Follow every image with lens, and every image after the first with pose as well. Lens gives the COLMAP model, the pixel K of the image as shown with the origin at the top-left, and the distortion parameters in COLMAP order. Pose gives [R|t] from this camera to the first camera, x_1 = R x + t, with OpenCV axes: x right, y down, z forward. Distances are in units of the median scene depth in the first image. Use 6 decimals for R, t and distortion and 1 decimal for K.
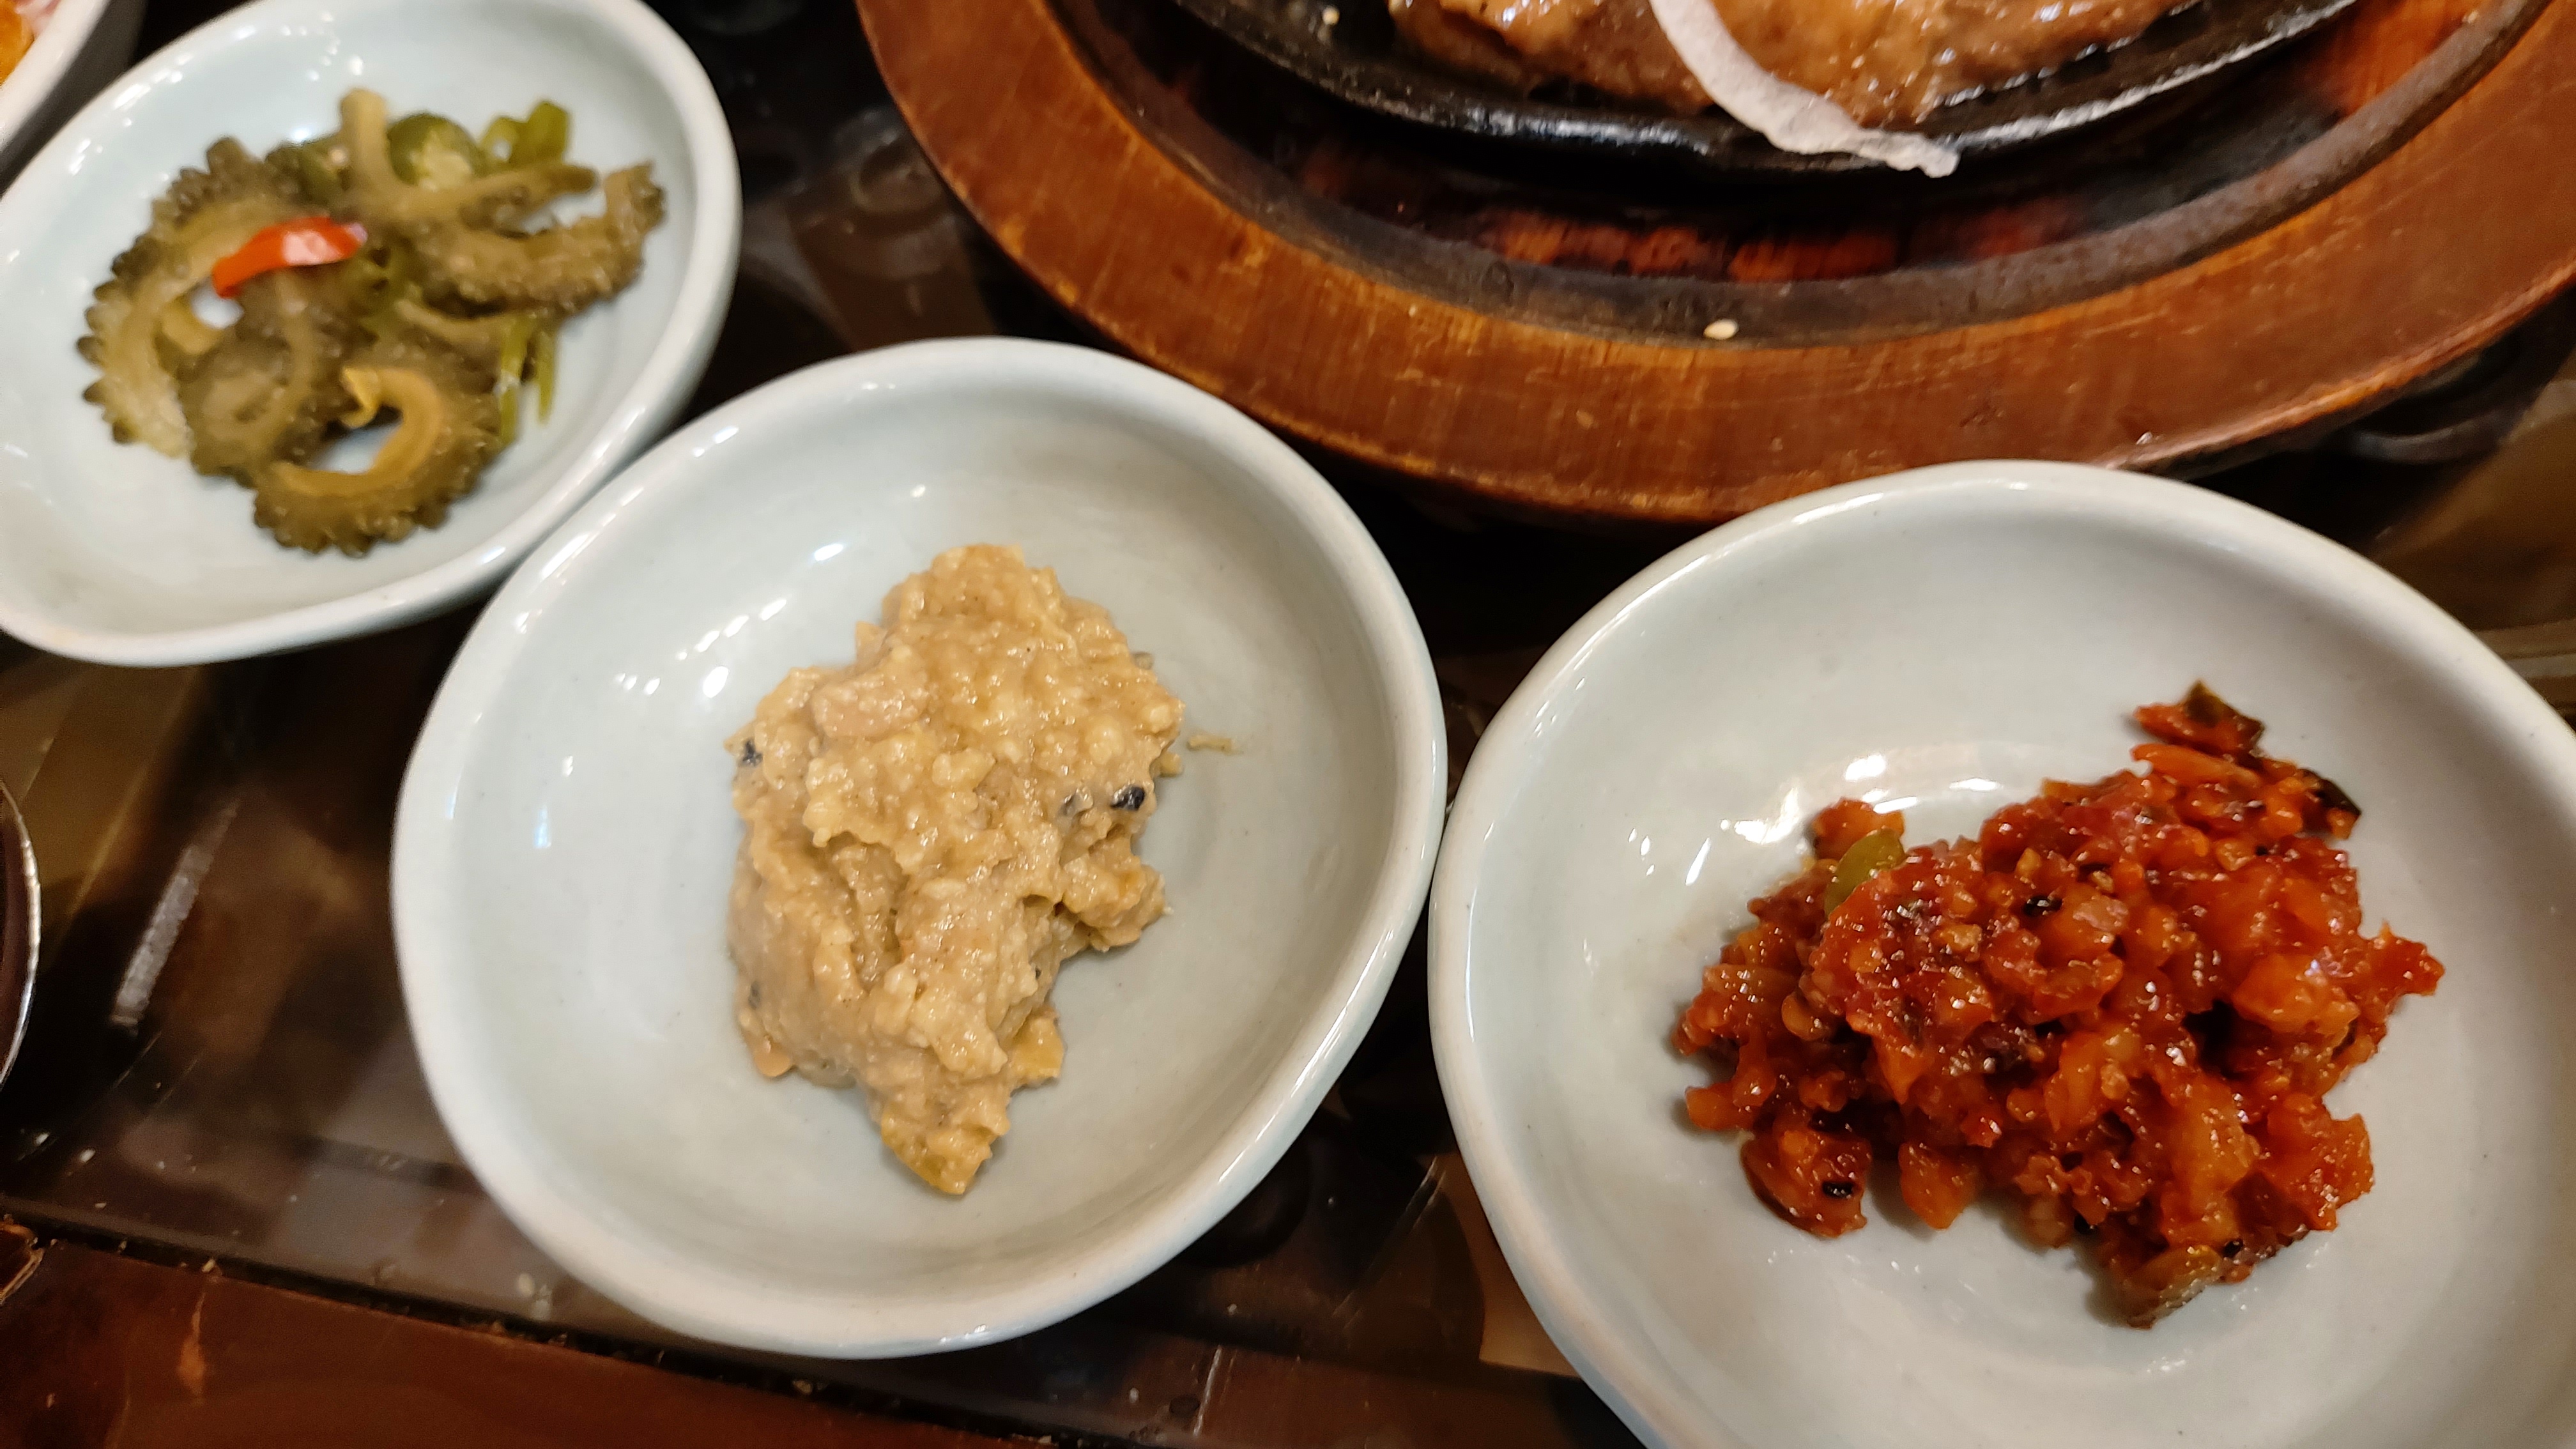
lens RADIAL K [[1943.5, 0, 1298.0], [0, 1943.5, 700.1], [0, 0, 1]] dist [0.031488, -0.064355]
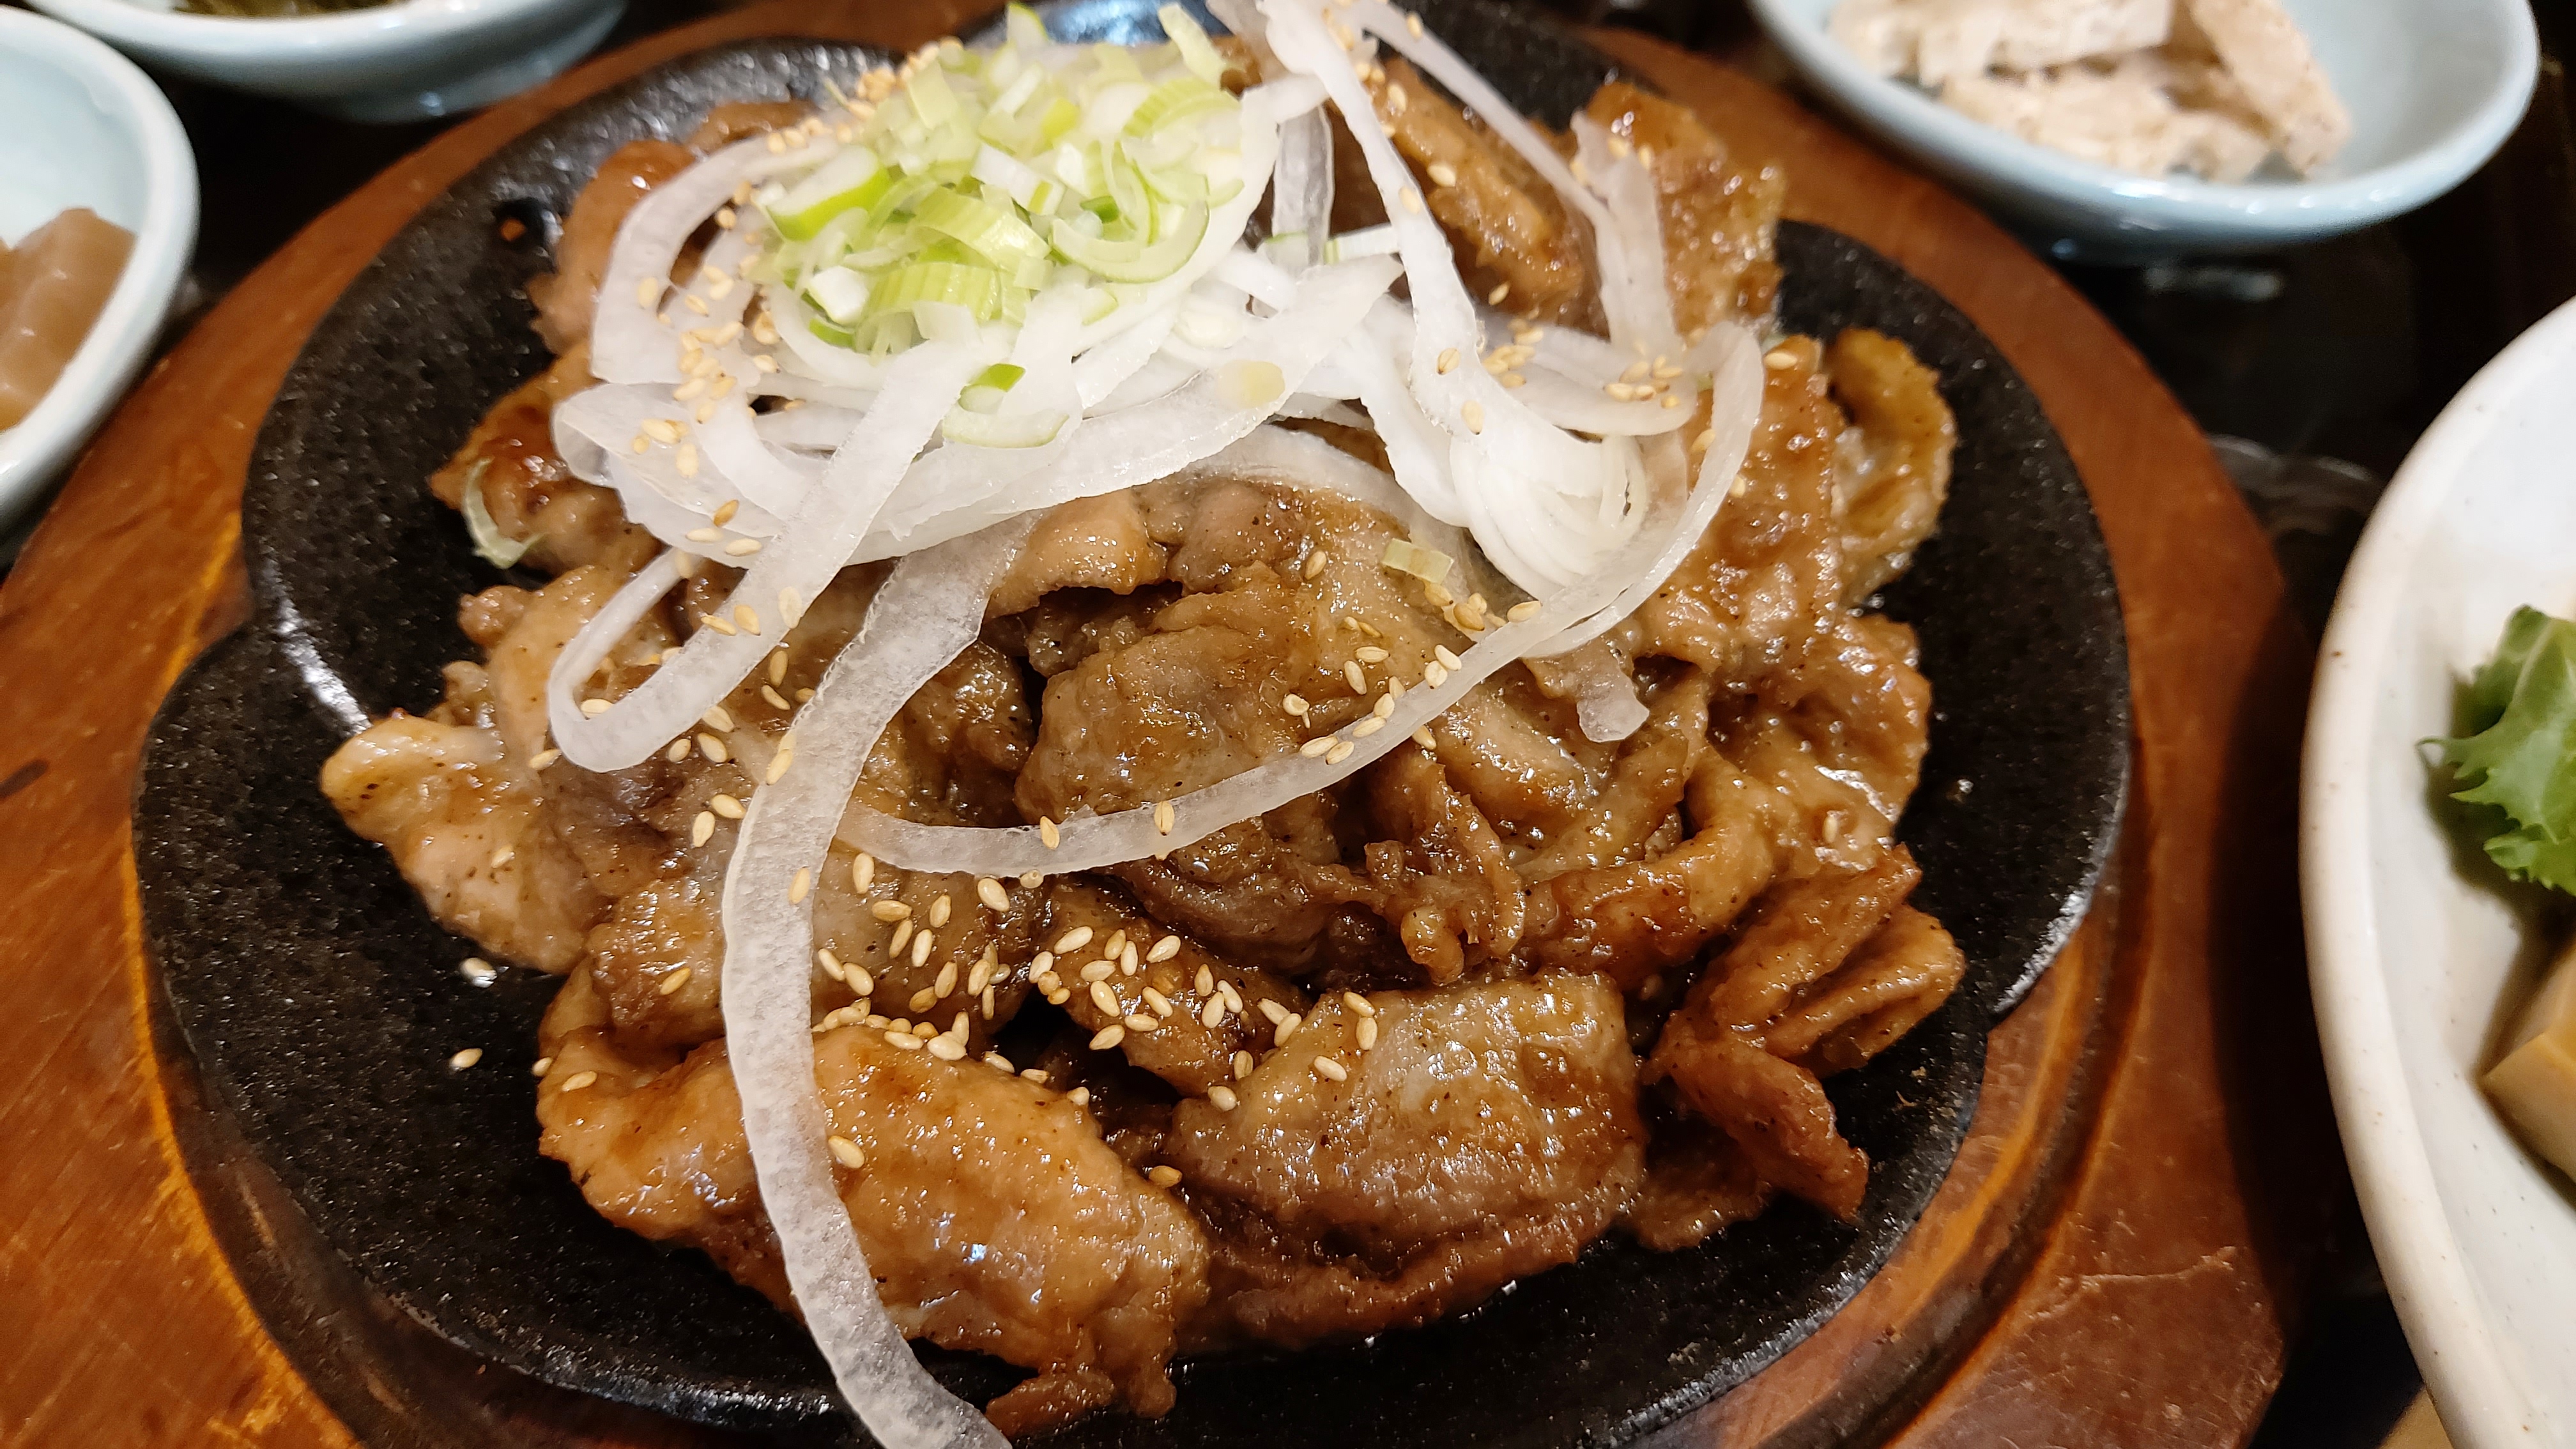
lens RADIAL K [[1943.5, 0, 1299.0], [0, 1943.5, 727.1], [0, 0, 1]] dist [0.031488, -0.064355]
pose [[0.983138, 0.151236, 0.102800, 0.257682], [-0.137424, 0.981906, -0.130288, -0.466017], [-0.120644, 0.113964, 0.986132, 0.235980]]
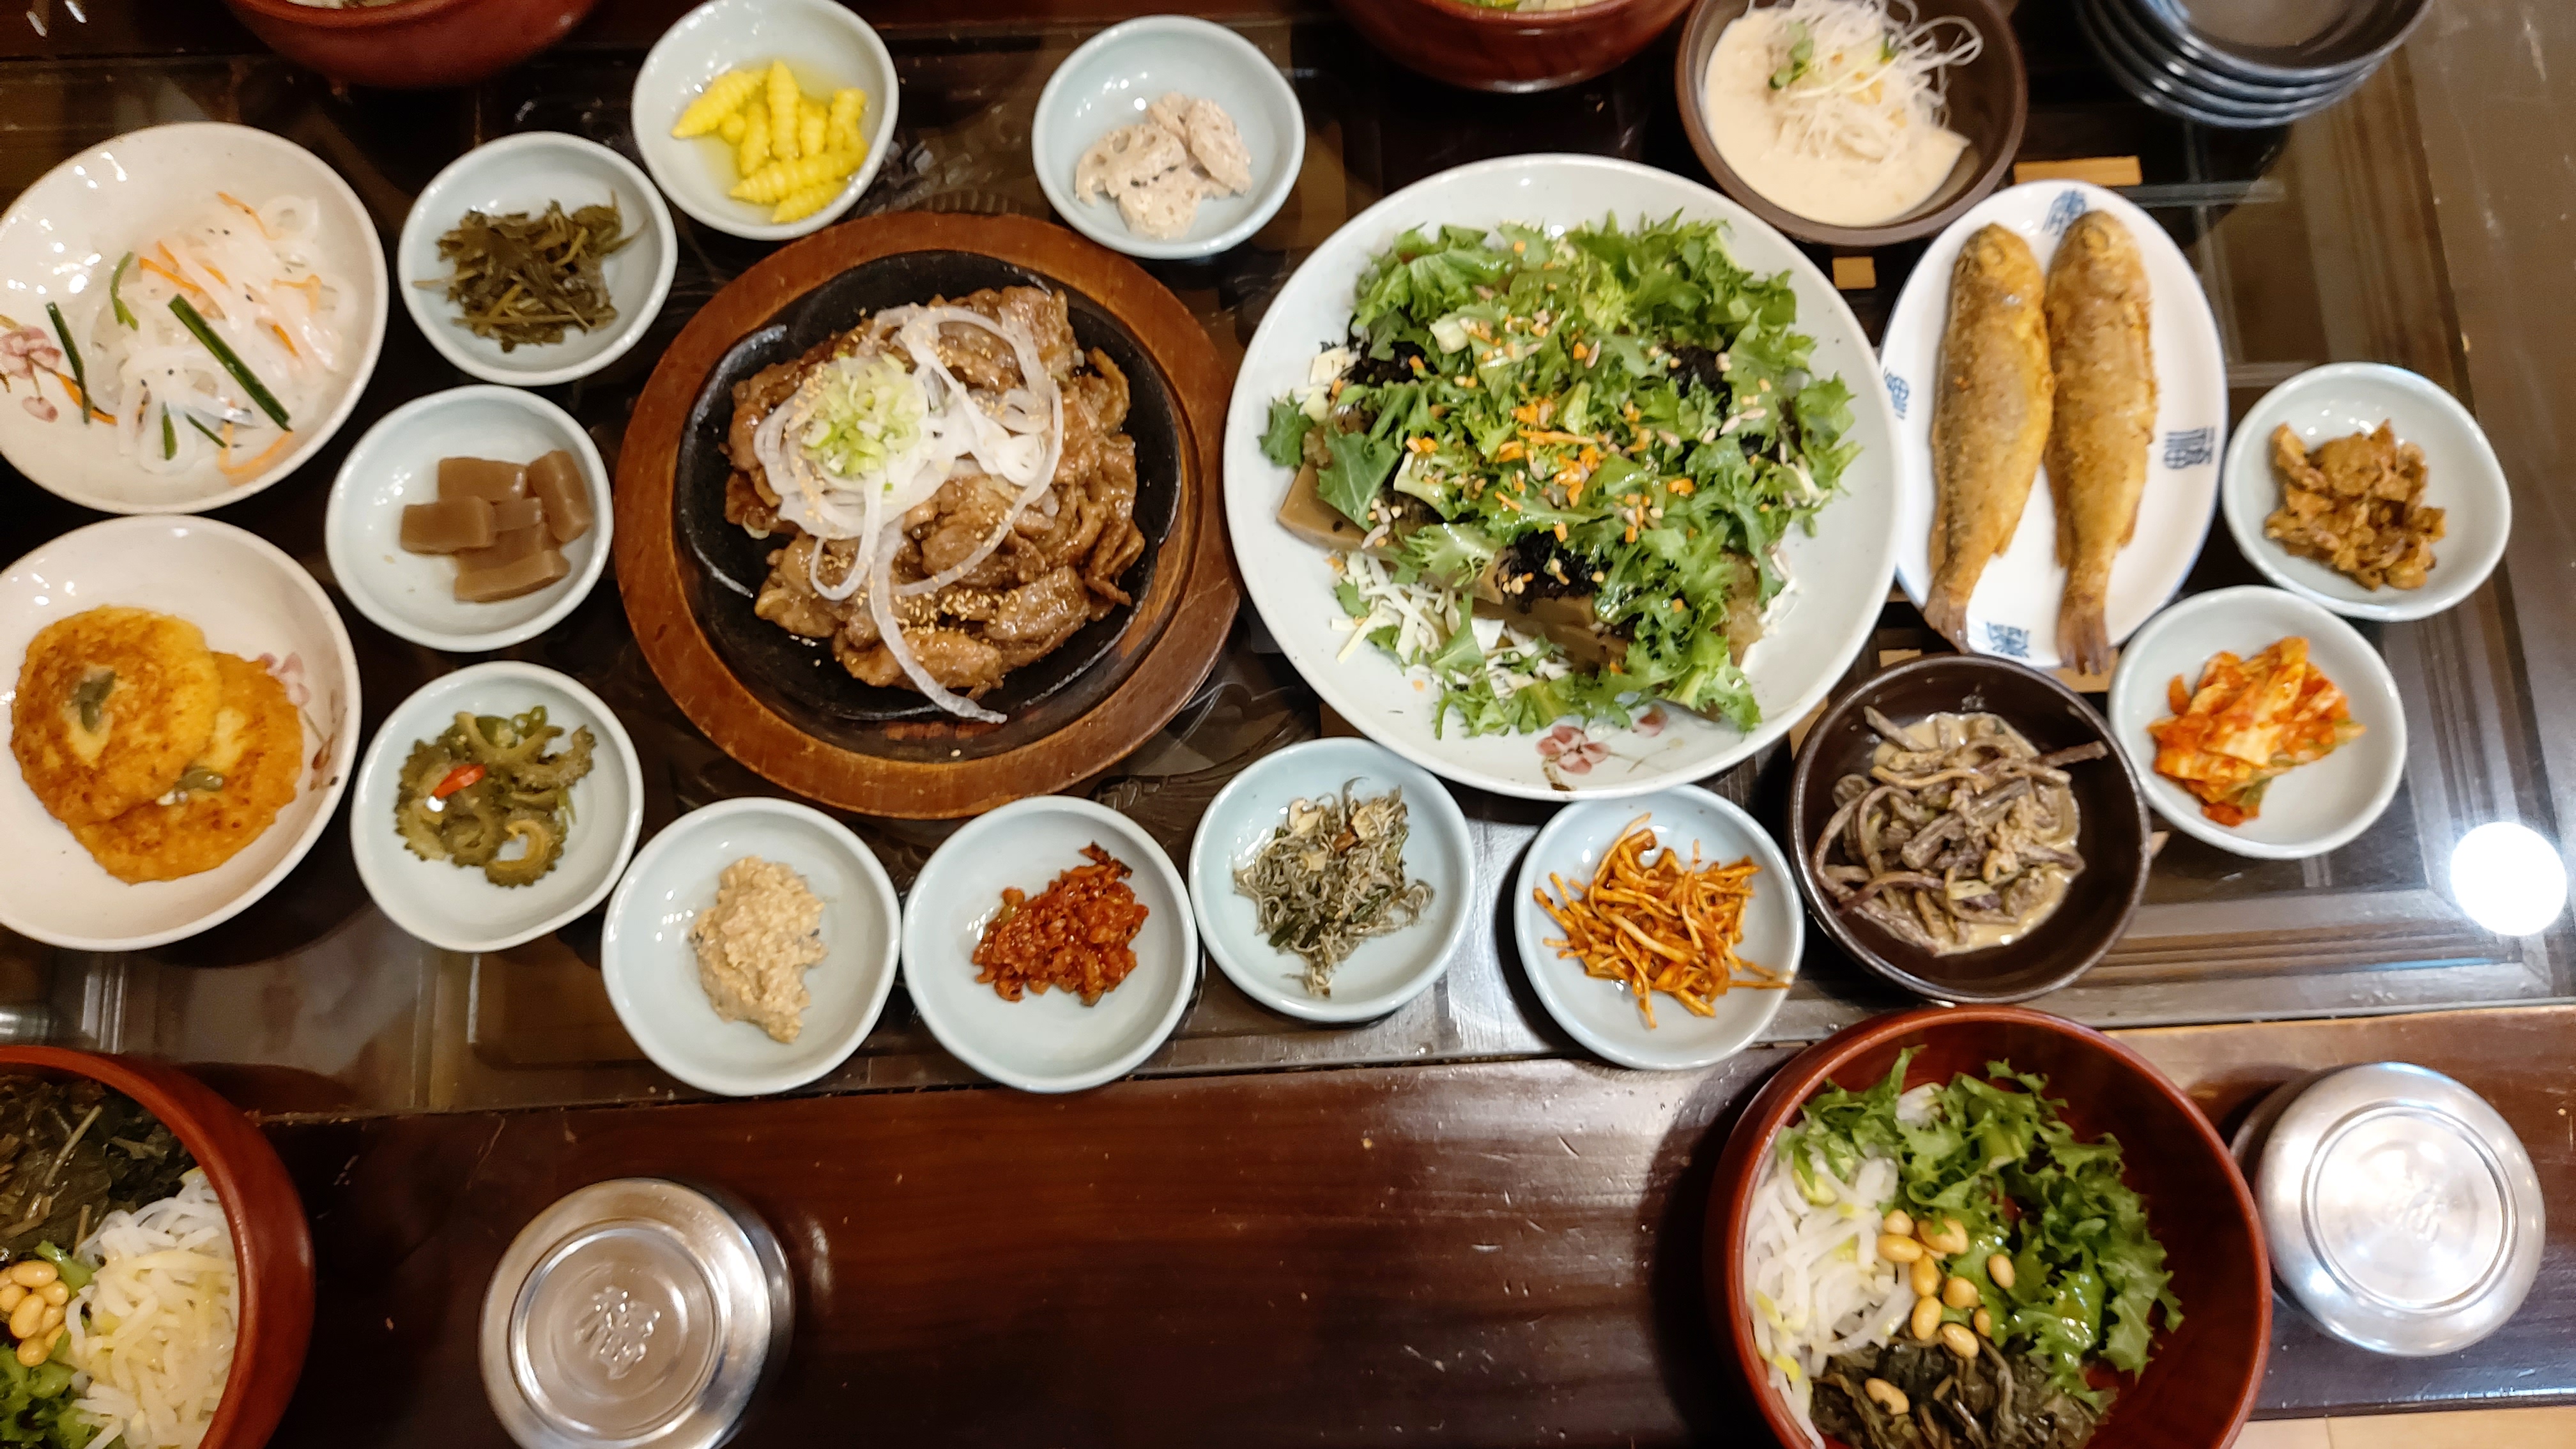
lens RADIAL K [[1943.5, 0, 1295.6], [0, 1943.5, 716.8], [0, 0, 1]] dist [0.031488, -0.064355]
pose [[0.955664, -0.201089, 0.215106, 0.066476], [0.147418, 0.959098, 0.241658, -1.010117], [-0.254902, -0.199234, 0.946219, -2.427076]]
